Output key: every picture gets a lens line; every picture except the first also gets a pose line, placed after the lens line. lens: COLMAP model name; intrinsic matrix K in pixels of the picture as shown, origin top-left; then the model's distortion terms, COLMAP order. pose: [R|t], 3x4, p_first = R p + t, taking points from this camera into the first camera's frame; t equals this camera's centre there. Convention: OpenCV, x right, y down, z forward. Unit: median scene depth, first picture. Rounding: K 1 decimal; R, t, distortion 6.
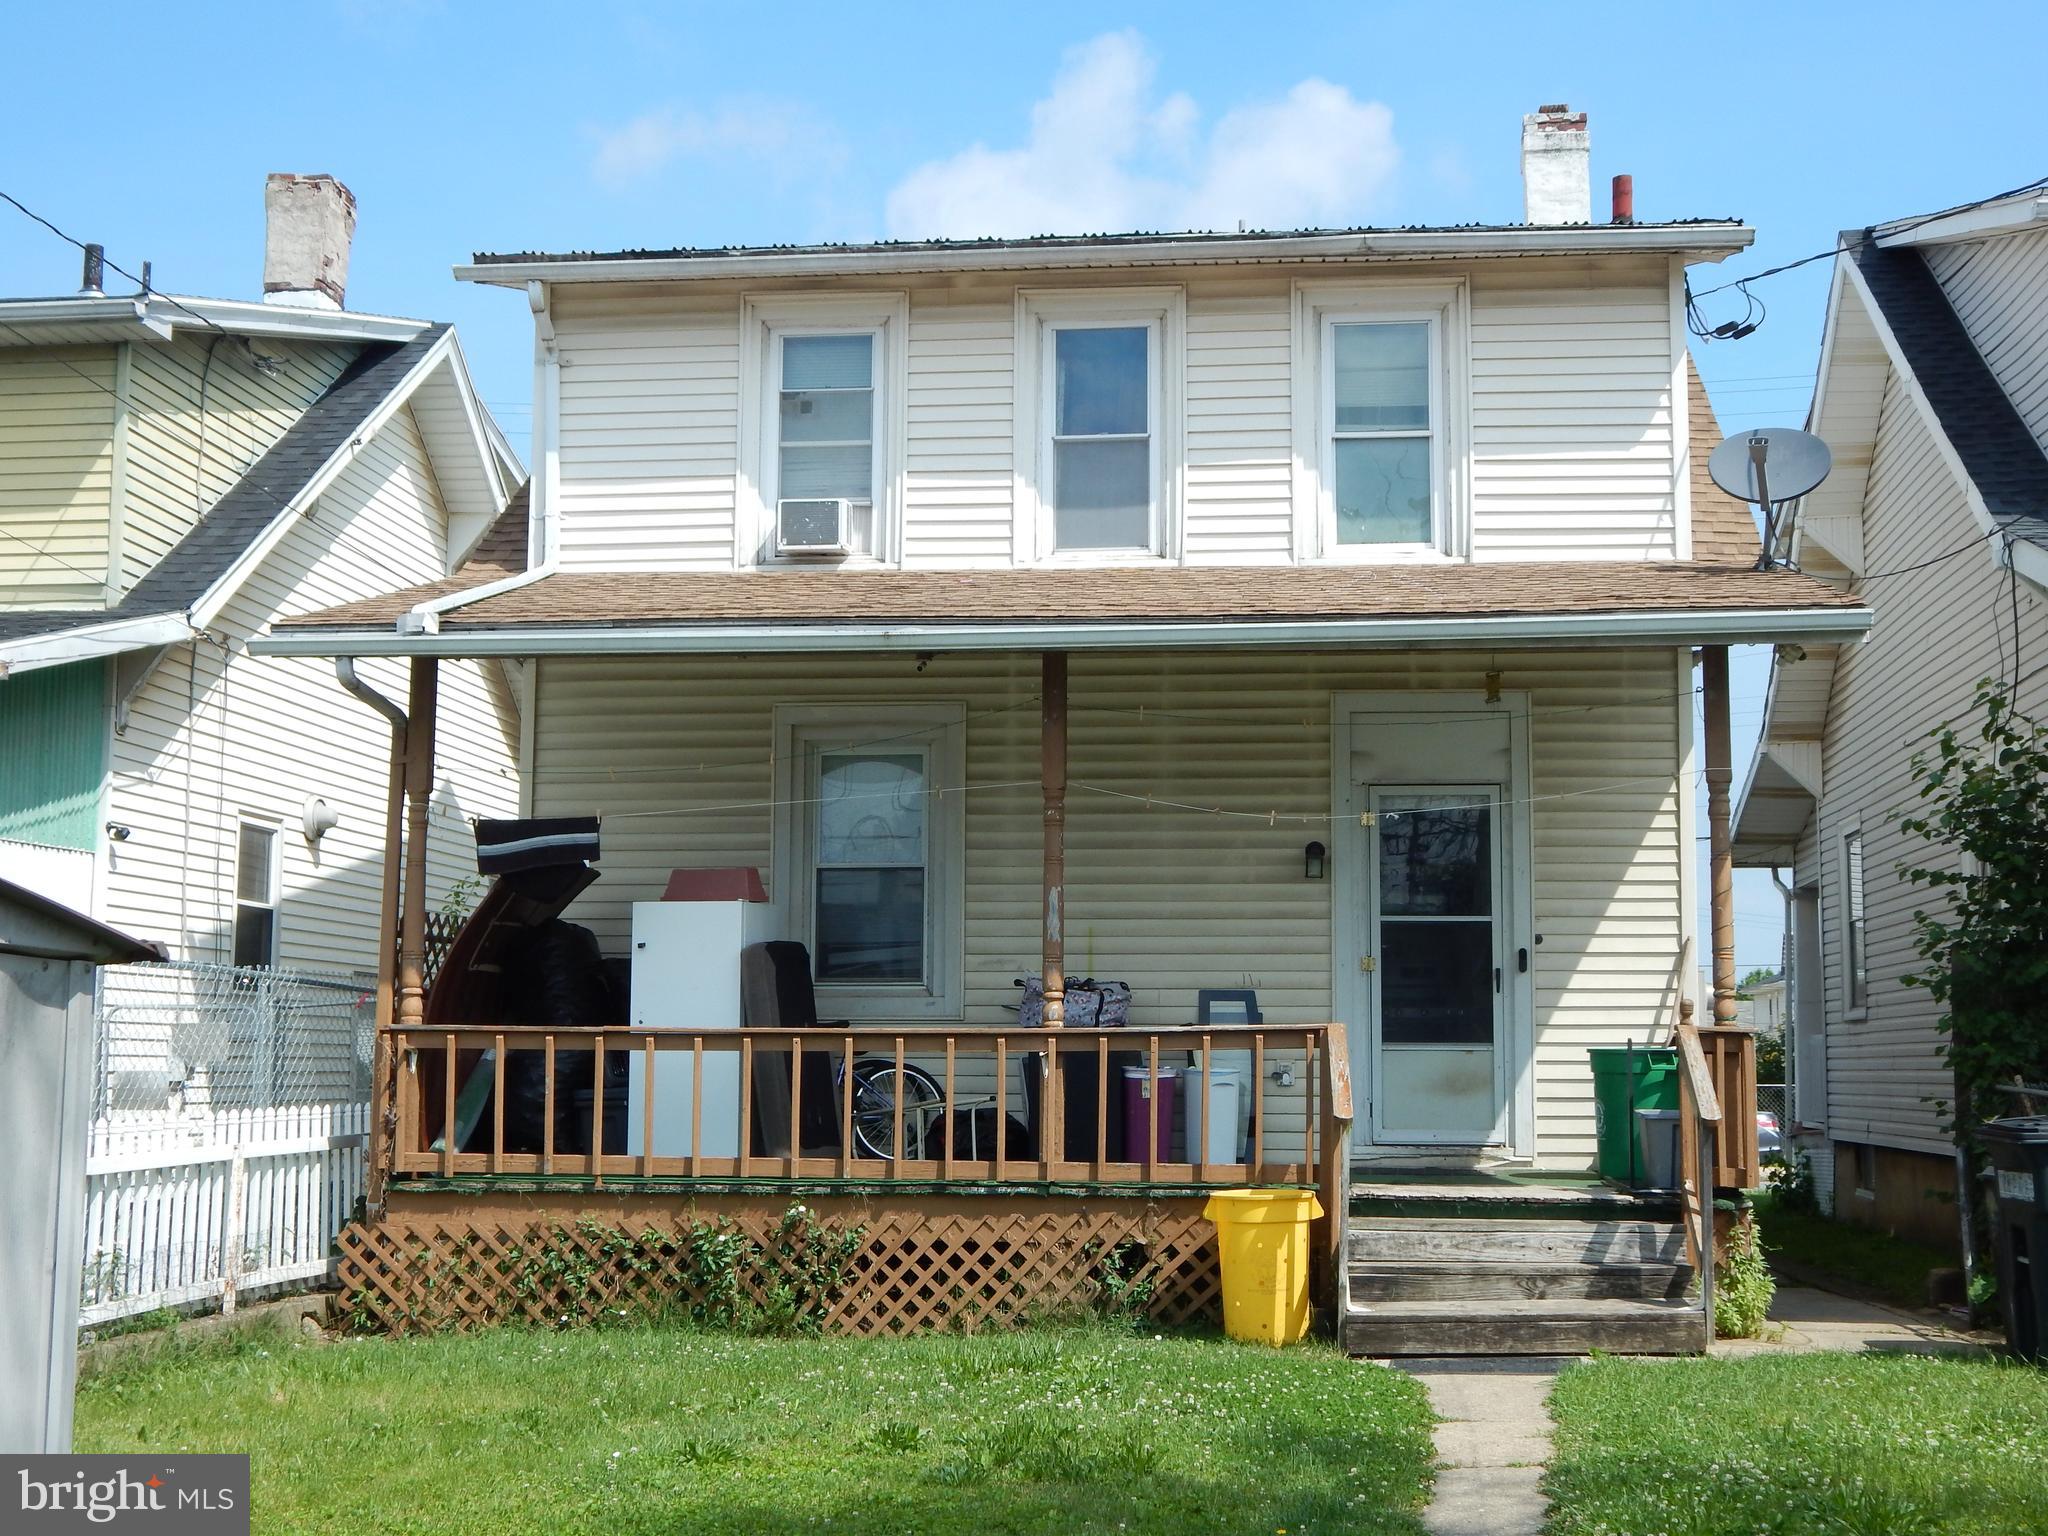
lens RADIAL K [[2526.6, 0, 1029.0], [0, 2526.6, 749.3], [0, 0, 1]] dist [-0.063974, 0.000000]
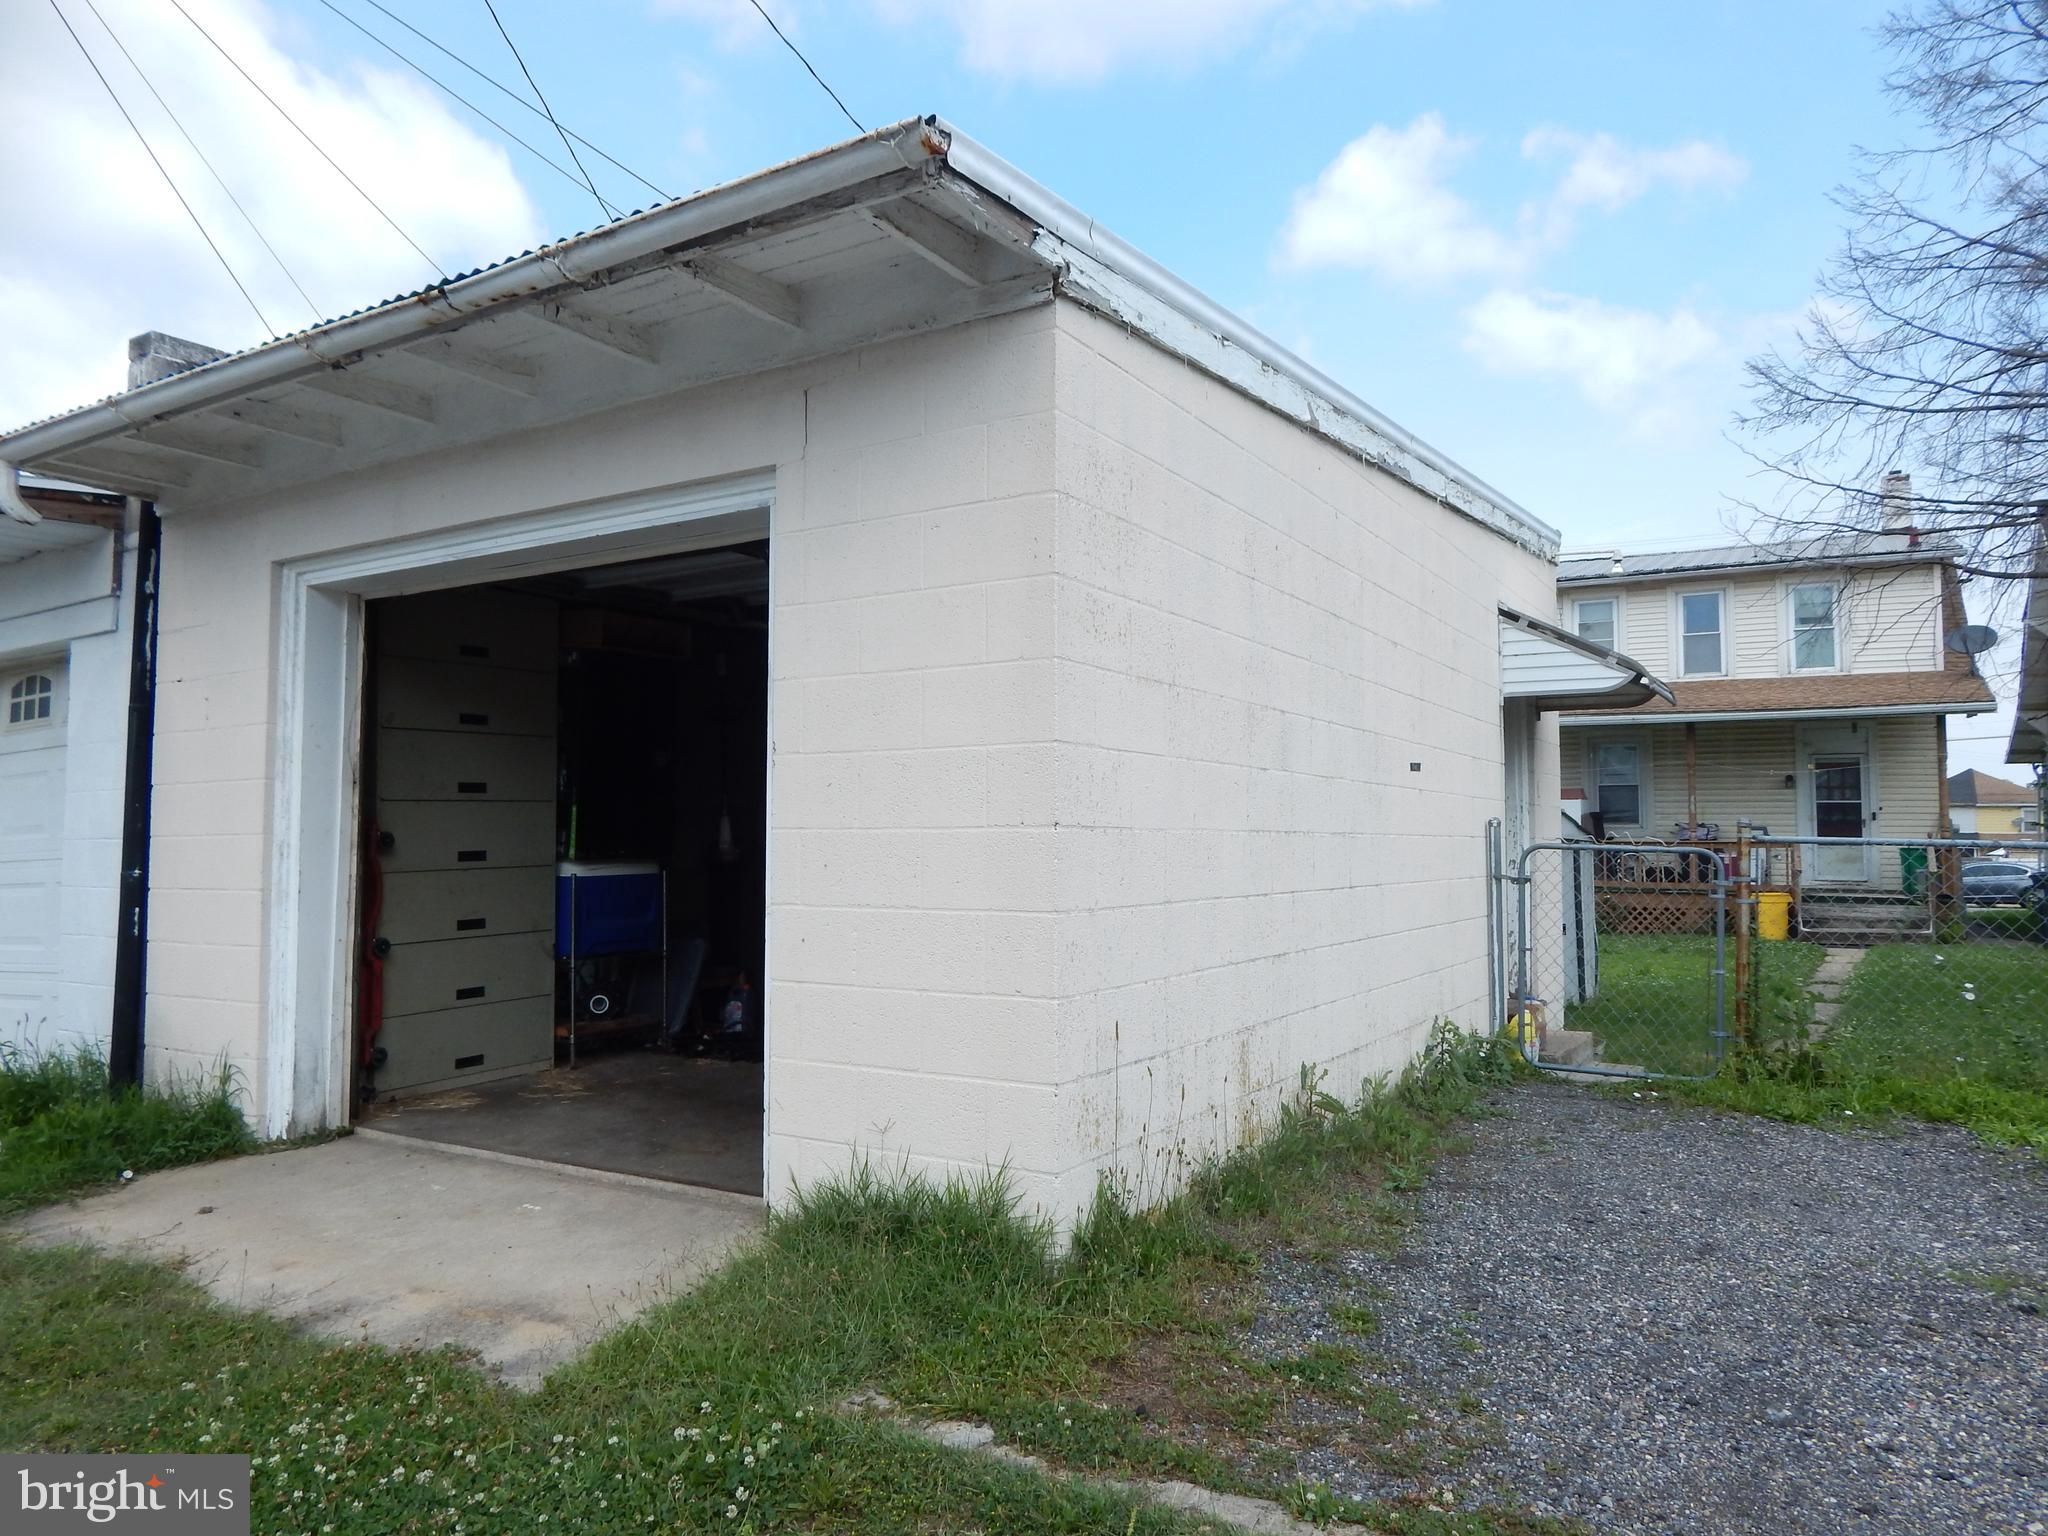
lens RADIAL K [[1362.9, 0, 1055.2], [0, 1362.9, 764.4], [0, 0, 1]] dist [0.012454, -0.018957]
pose [[0.919511, -0.031387, -0.391809, -0.045862], [0.054879, 0.997295, 0.048899, -0.097292], [0.389214, -0.066466, 0.918746, -0.750849]]
